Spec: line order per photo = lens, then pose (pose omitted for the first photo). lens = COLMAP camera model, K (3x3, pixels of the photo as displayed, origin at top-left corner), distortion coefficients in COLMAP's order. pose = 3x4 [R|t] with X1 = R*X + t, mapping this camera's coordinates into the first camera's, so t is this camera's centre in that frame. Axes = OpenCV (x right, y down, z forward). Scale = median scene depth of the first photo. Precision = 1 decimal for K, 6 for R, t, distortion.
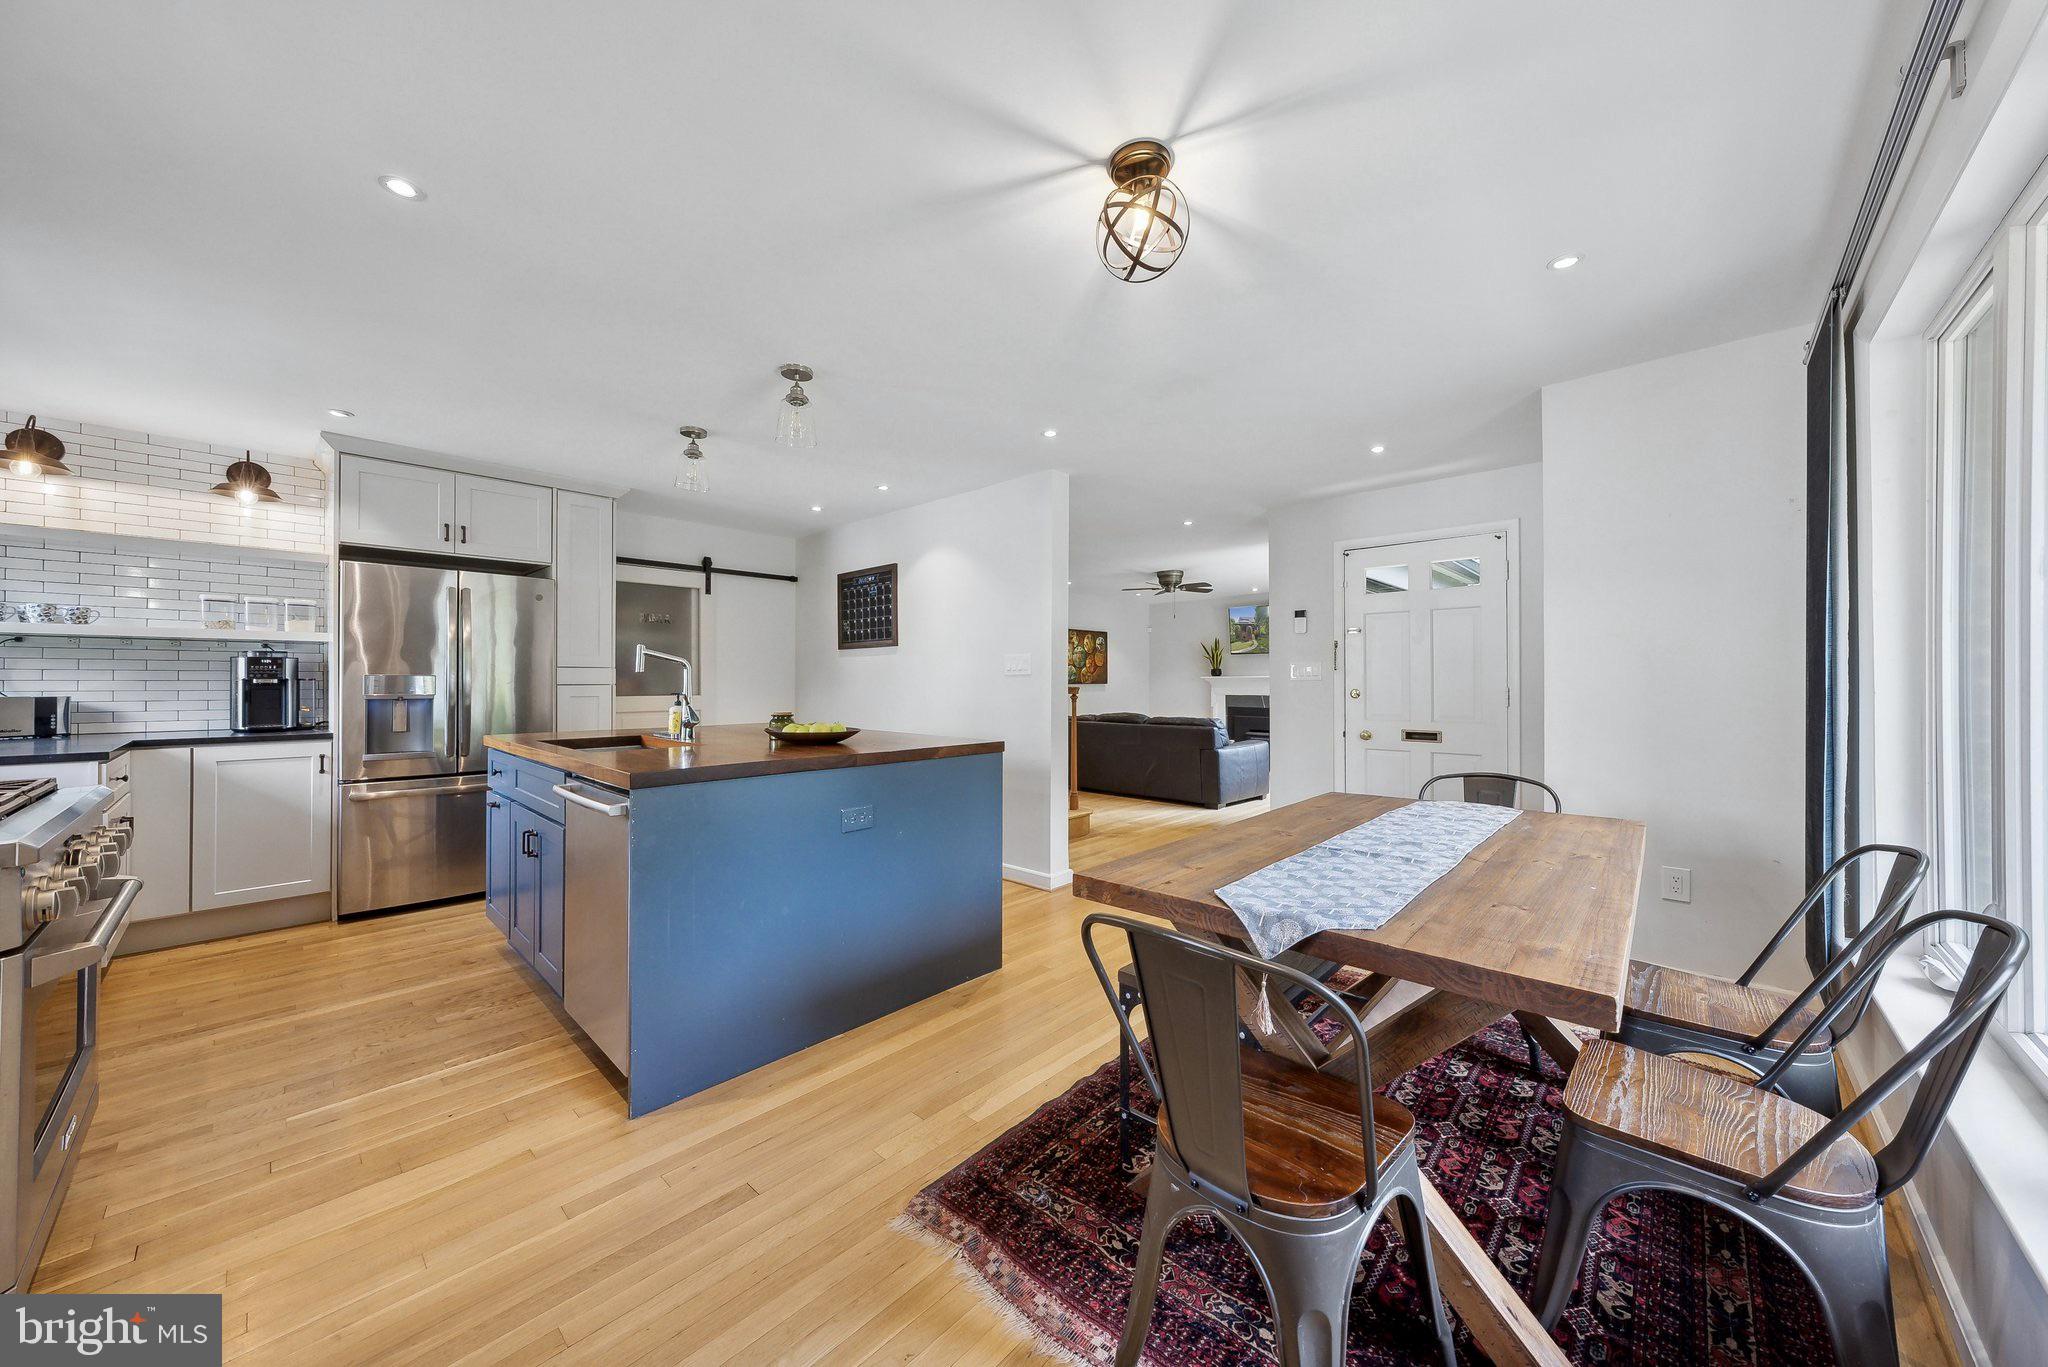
lens RADIAL K [[713.0, 0, 1021.5], [0, 713.0, 677.8], [0, 0, 1]] dist [-0.000298, -0.000154]
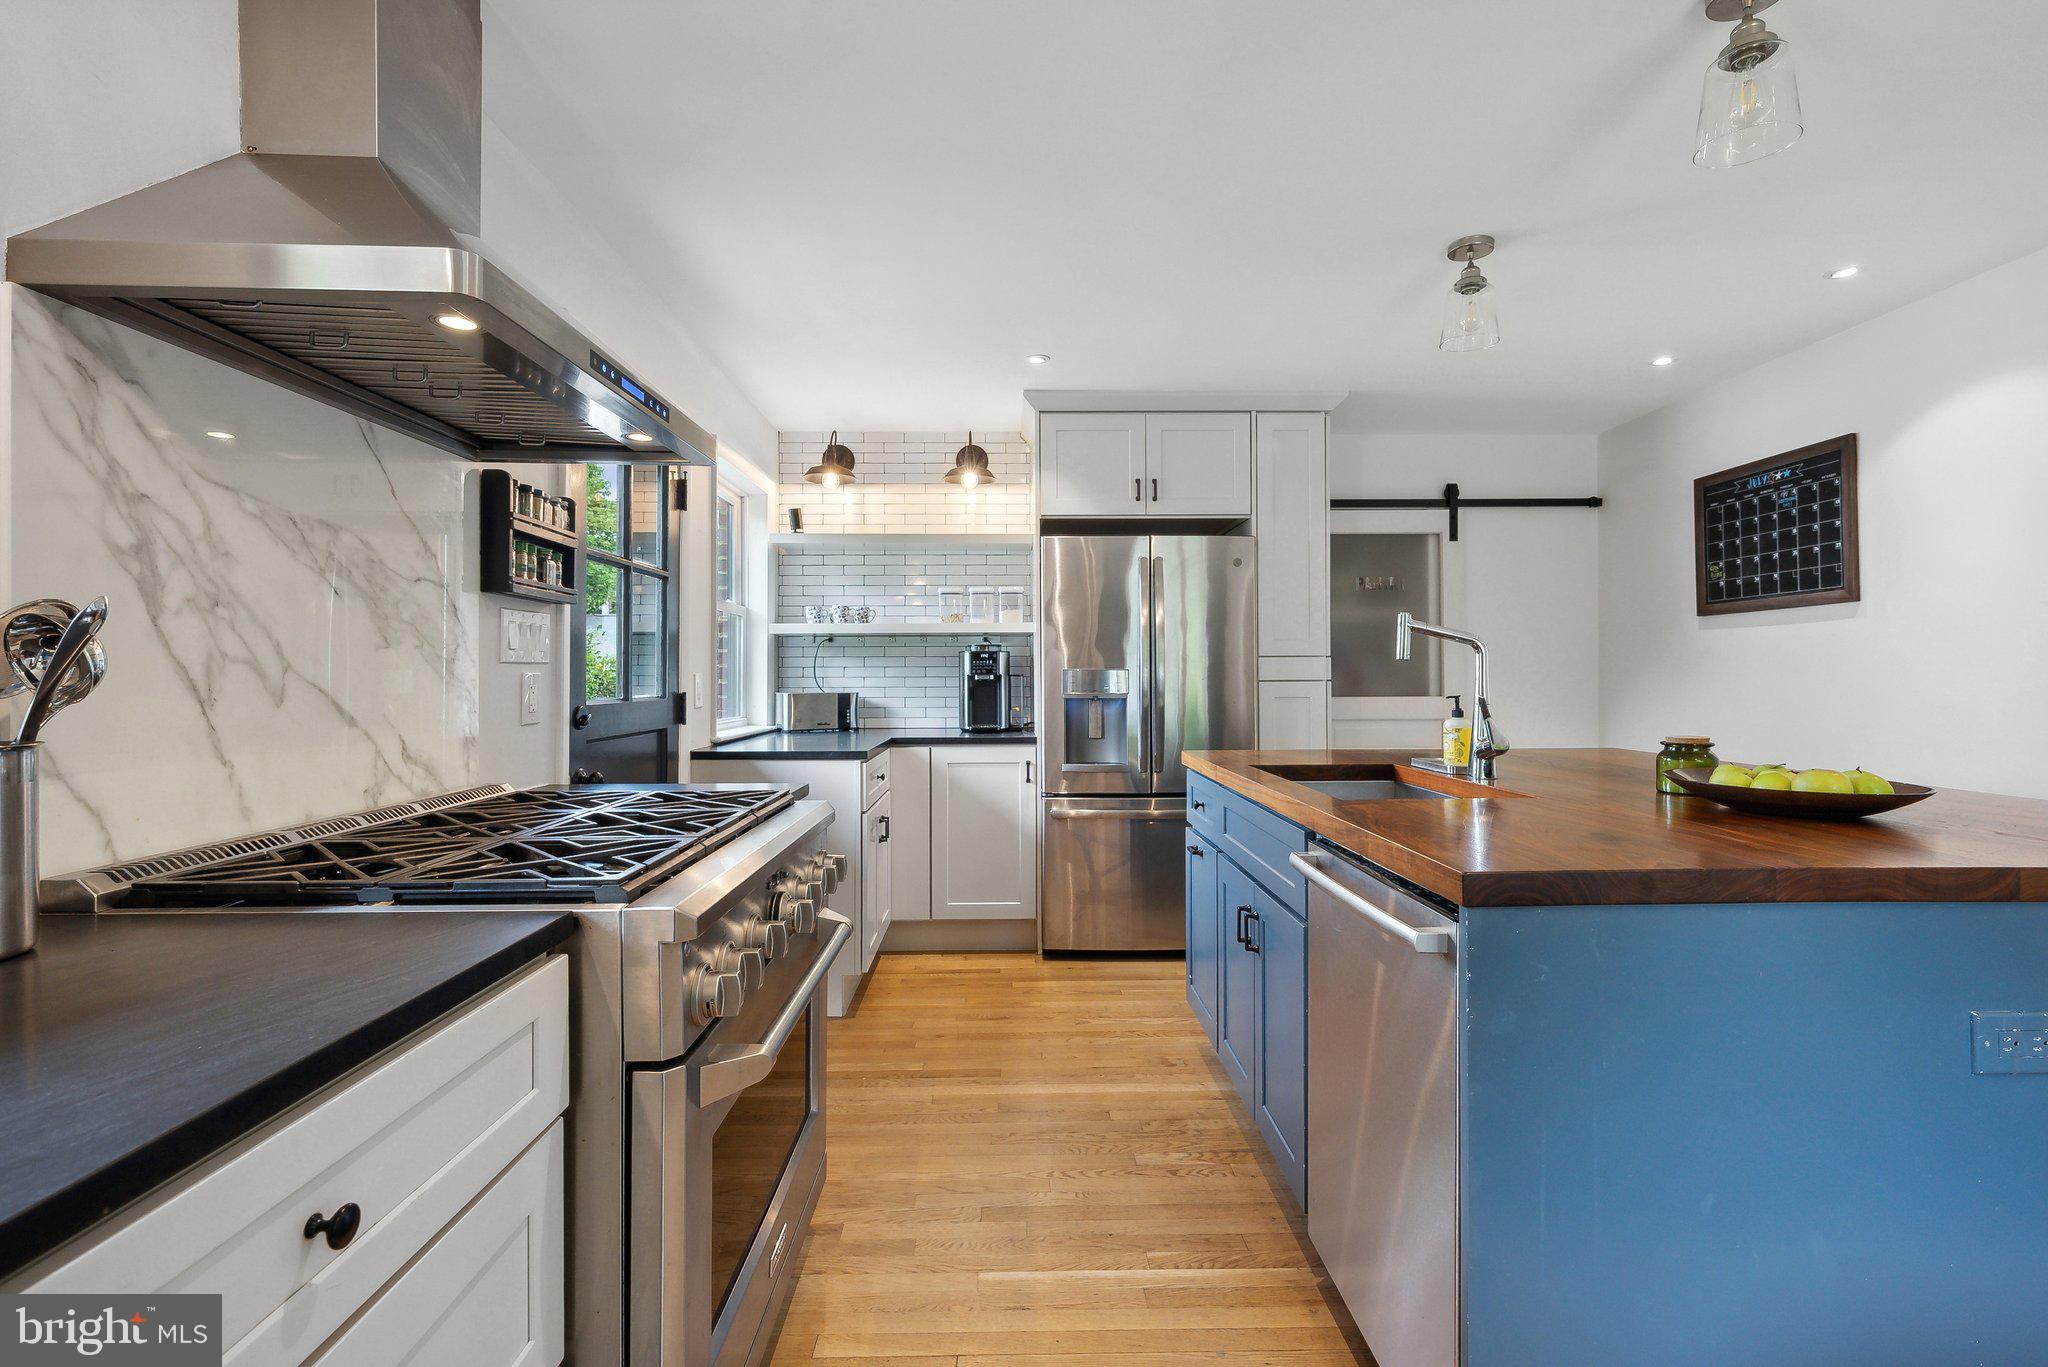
lens RADIAL K [[924.7, 0, 1022.6], [0, 924.7, 675.8], [0, 0, 1]] dist [-0.009086, -0.000059]
pose [[0.697556, -0.004648, -0.716515, -0.174402], [0.008633, 0.999961, 0.001917, 0.000821], [0.716478, -0.007522, 0.697569, 0.205758]]
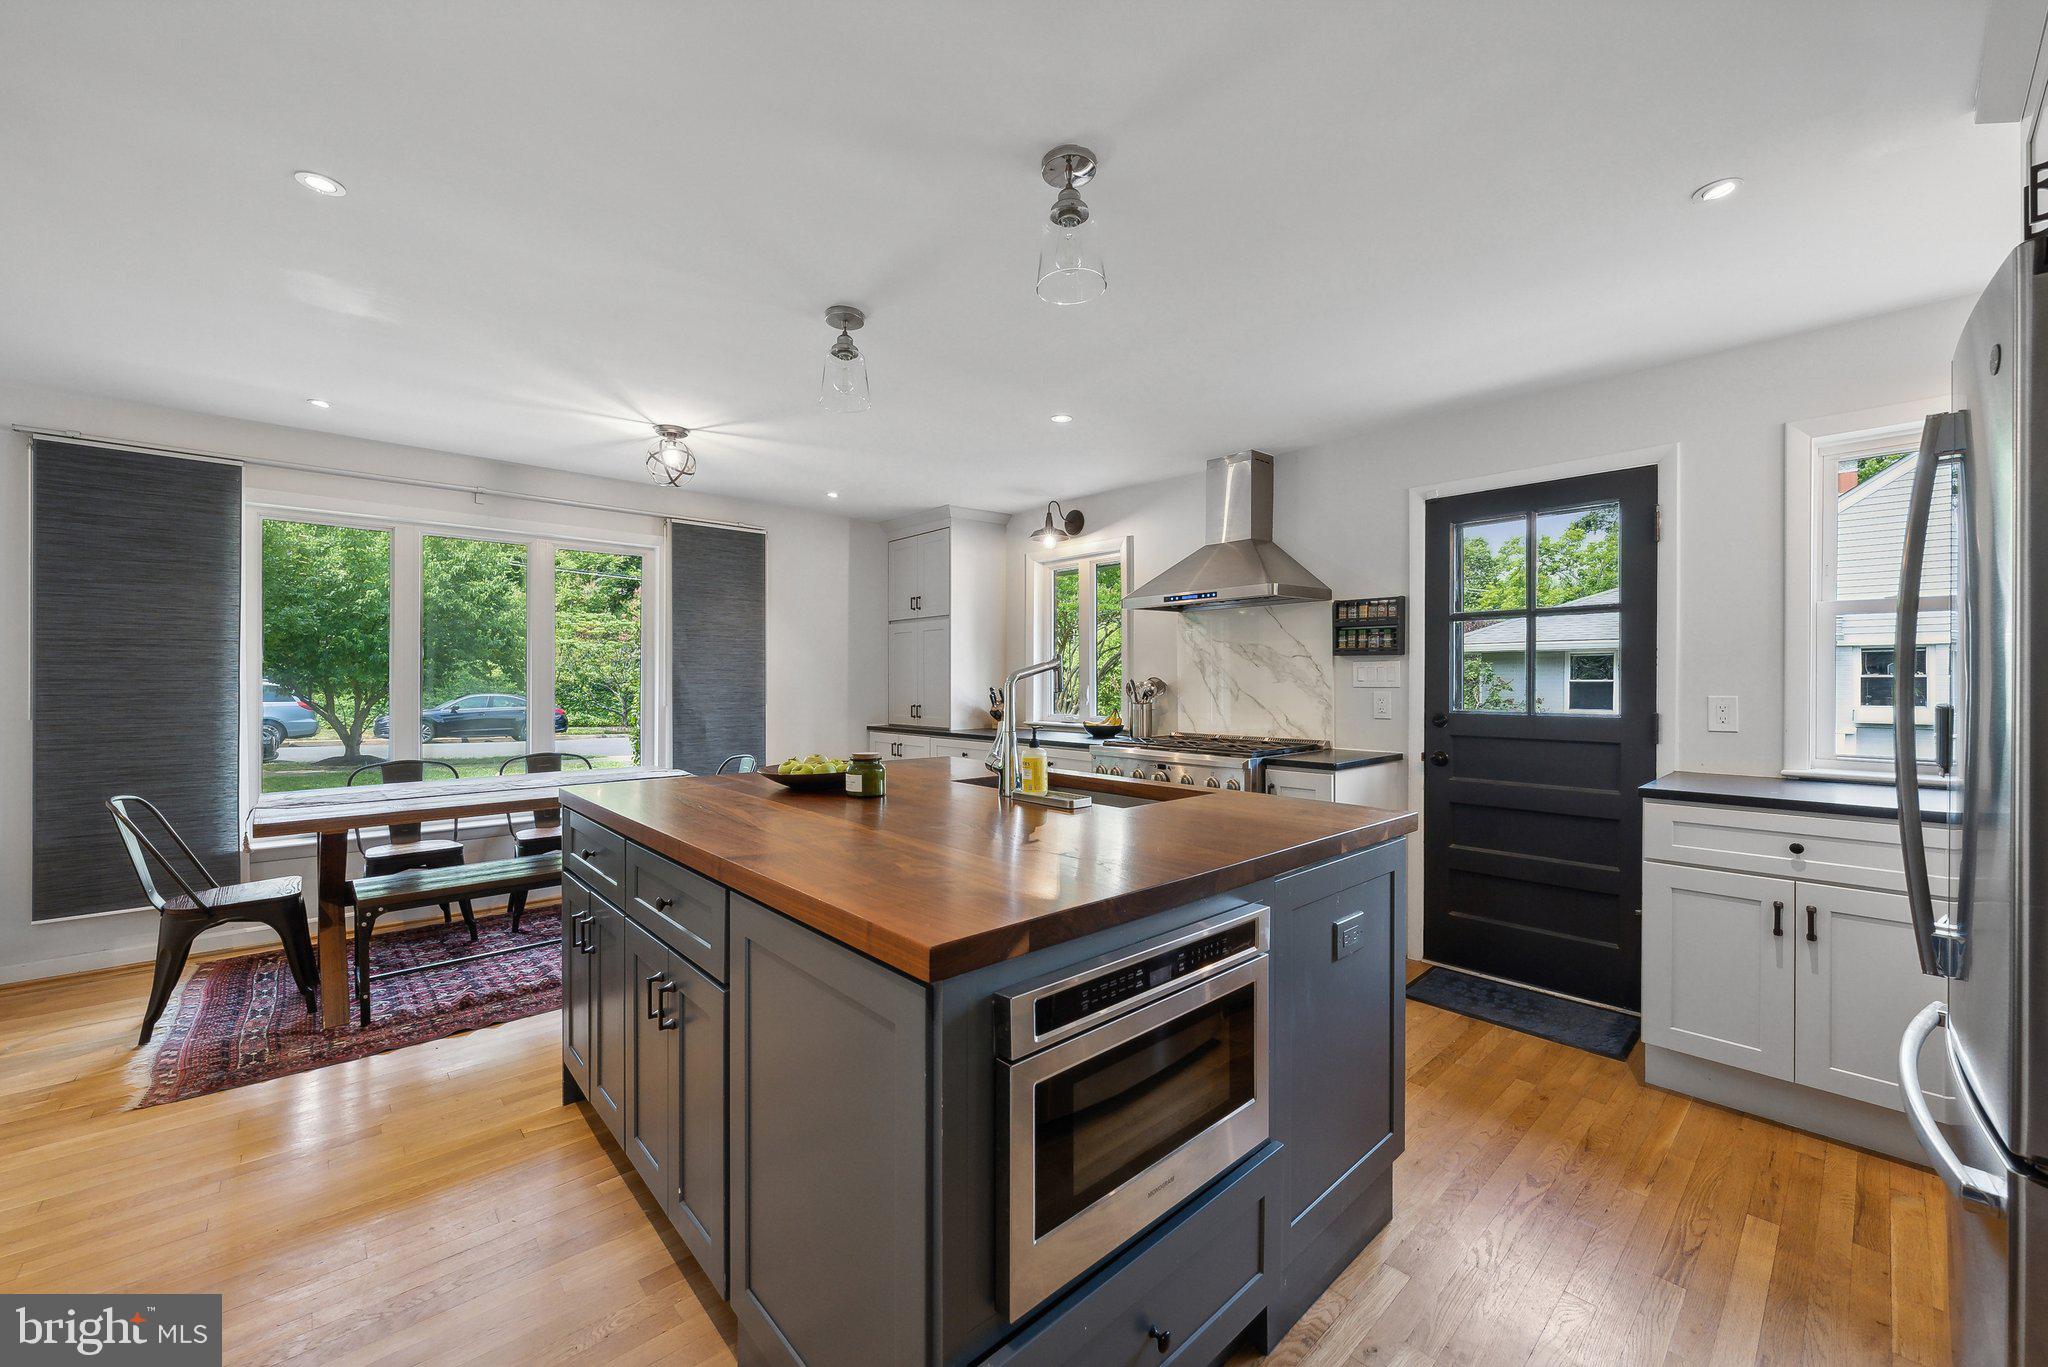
lens RADIAL K [[788.8, 0, 1022.3], [0, 788.8, 680.6], [0, 0, 1]] dist [-0.001416, 0.000183]
pose [[-0.997162, -0.002406, 0.075245, -0.460427], [-0.002635, 0.999992, -0.002935, -0.014520], [-0.075237, -0.003125, -0.997161, 1.478902]]
